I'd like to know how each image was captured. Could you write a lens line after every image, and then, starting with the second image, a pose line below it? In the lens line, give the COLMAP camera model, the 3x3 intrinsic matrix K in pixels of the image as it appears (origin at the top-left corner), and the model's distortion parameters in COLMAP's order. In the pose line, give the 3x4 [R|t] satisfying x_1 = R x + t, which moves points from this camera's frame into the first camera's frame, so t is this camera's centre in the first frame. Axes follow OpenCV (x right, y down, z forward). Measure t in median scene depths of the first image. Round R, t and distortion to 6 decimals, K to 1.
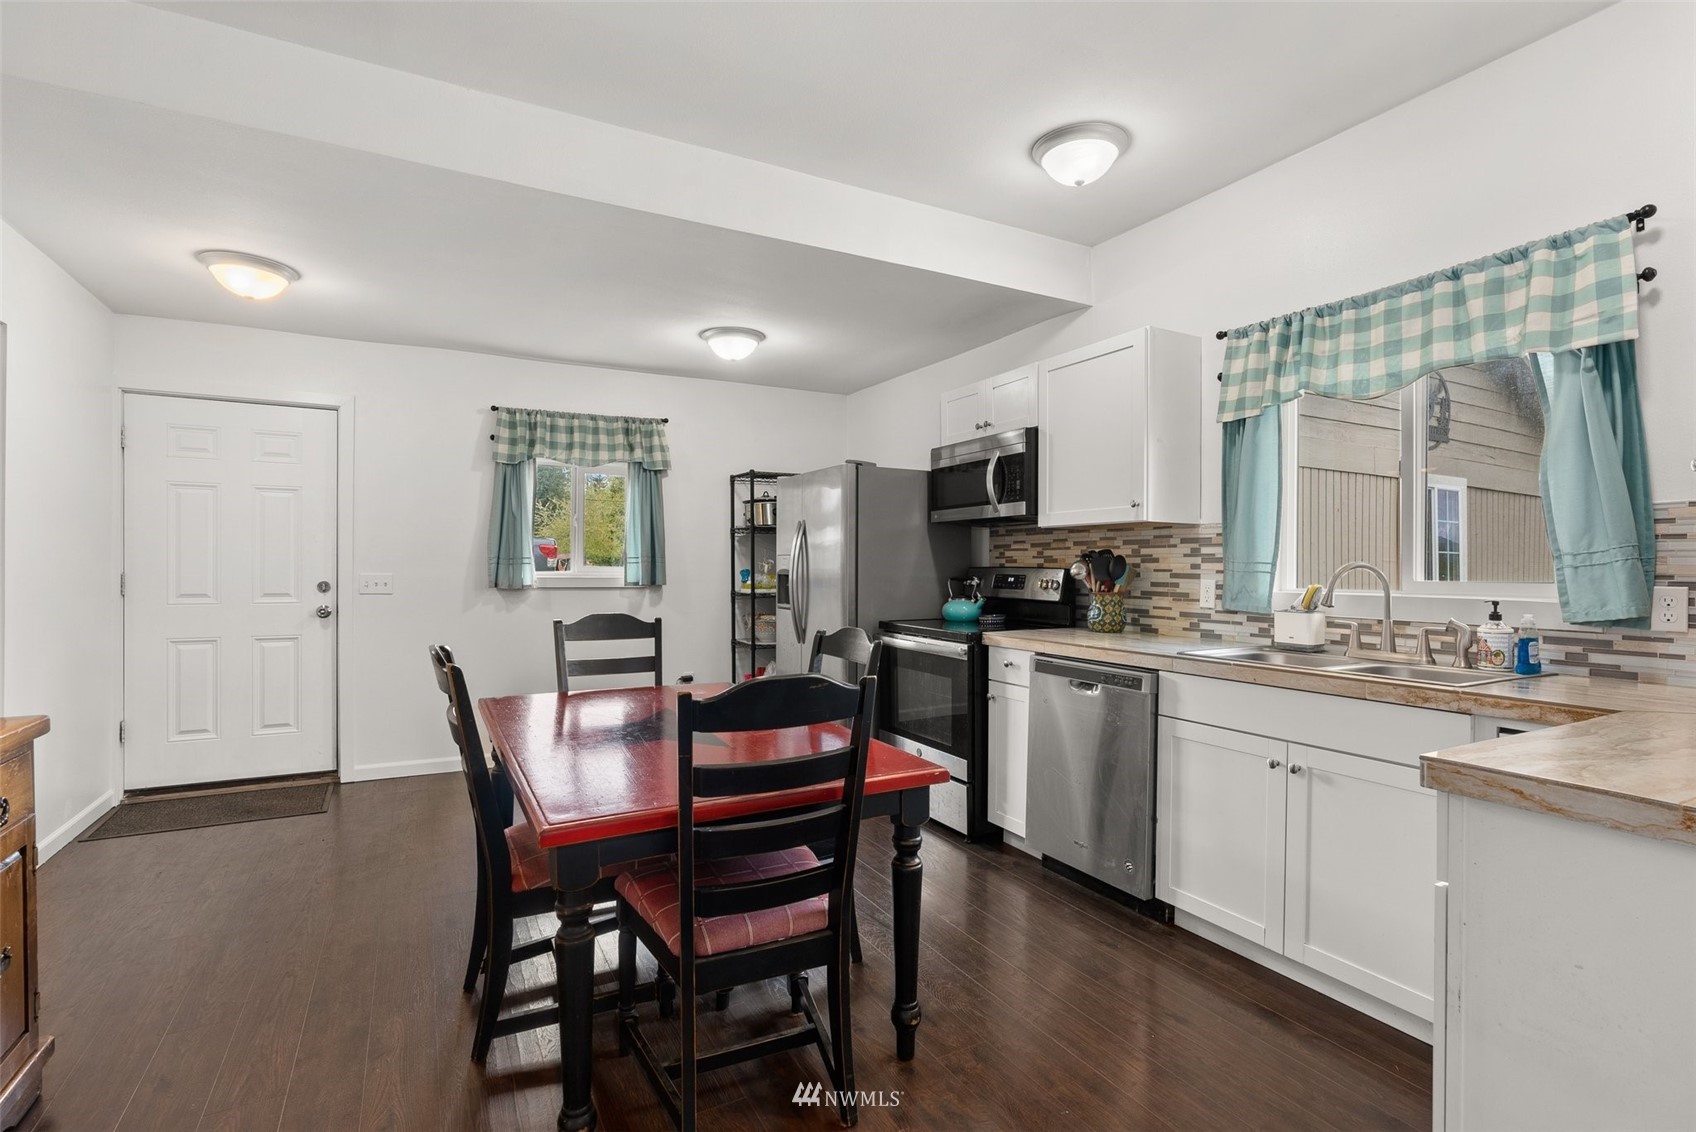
lens RADIAL K [[799.5, 0, 852.5], [0, 799.5, 573.0], [0, 0, 1]] dist [-0.004301, 0.001375]
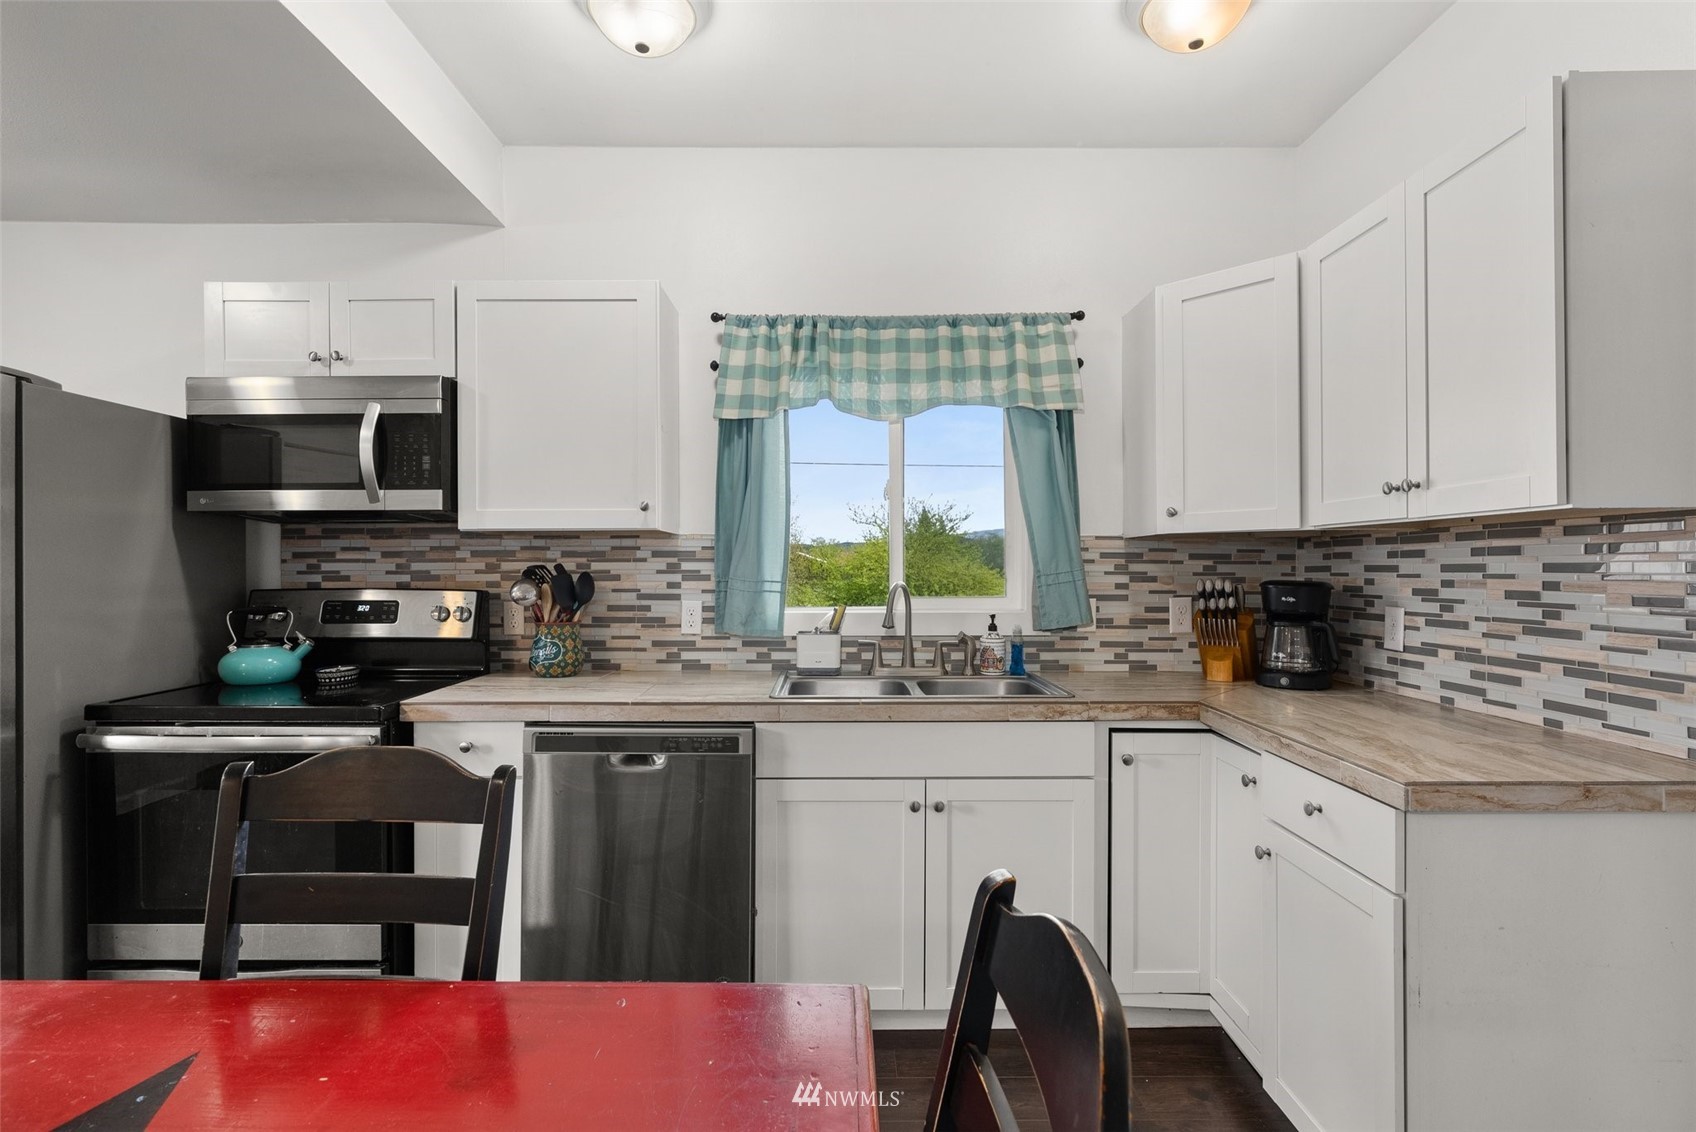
lens RADIAL K [[799.5, 0, 852.7], [0, 799.5, 566.8], [0, 0, 1]] dist [-0.004301, 0.001375]
pose [[0.475587, -0.005179, 0.879653, -0.222202], [0.011628, 0.999932, -0.000400, -0.025546], [-0.879592, 0.010419, 0.475615, 0.449243]]
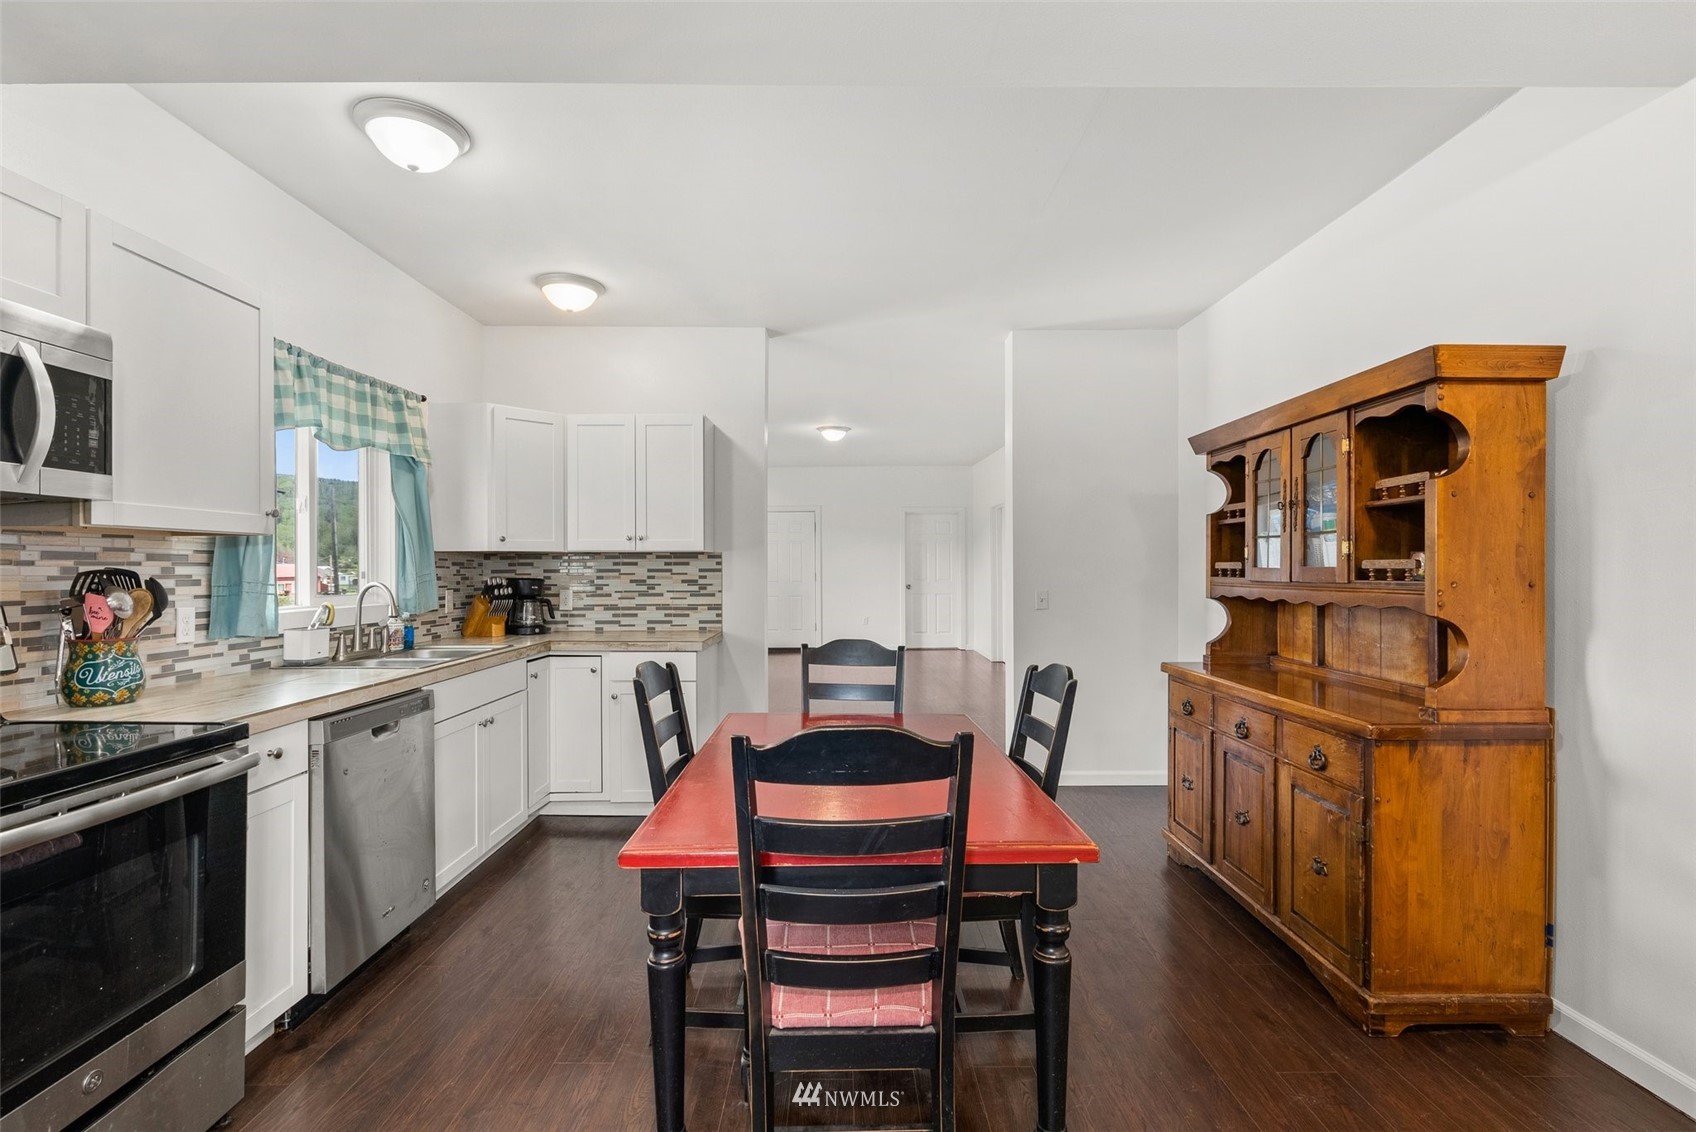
lens RADIAL K [[777.0, 0, 851.1], [0, 777.0, 562.0], [0, 0, 1]] dist [-0.010061, 0.000367]
pose [[-0.883046, 0.000974, 0.469286, -0.506605], [0.002343, 0.999995, 0.002333, -0.037491], [-0.469281, 0.003160, -0.883043, 1.379480]]
